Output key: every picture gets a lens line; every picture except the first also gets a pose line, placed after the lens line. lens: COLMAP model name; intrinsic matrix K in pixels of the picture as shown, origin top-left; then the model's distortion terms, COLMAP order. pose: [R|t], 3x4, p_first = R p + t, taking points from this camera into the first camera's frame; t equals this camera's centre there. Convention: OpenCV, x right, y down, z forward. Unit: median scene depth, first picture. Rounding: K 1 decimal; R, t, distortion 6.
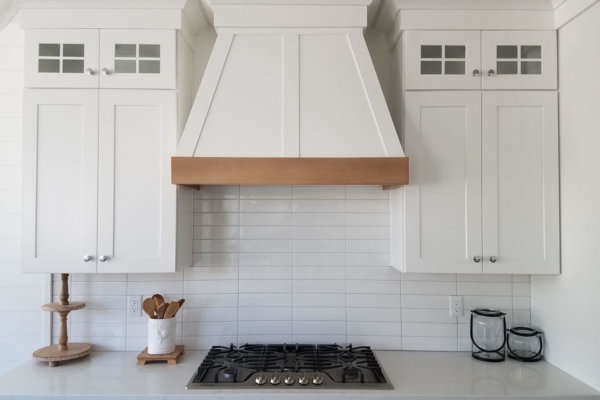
lens RADIAL K [[468.9, 0, 300.0], [0, 468.9, 200.0], [0, 0, 1]] dist [0.209124, -0.301787]
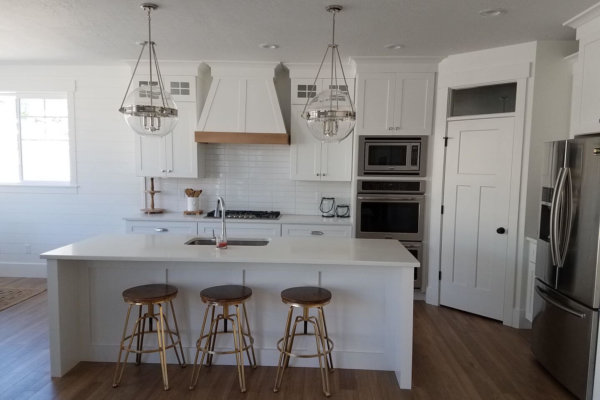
lens RADIAL K [[468.1, 0, 300.0], [0, 468.1, 200.0], [0, 0, 1]] dist [0.260814, -0.000286]
pose [[0.998064, 0.020029, -0.058875, 0.409812], [-0.013337, 0.993625, 0.111943, -0.017511], [0.060742, -0.110942, 0.991969, -1.398163]]
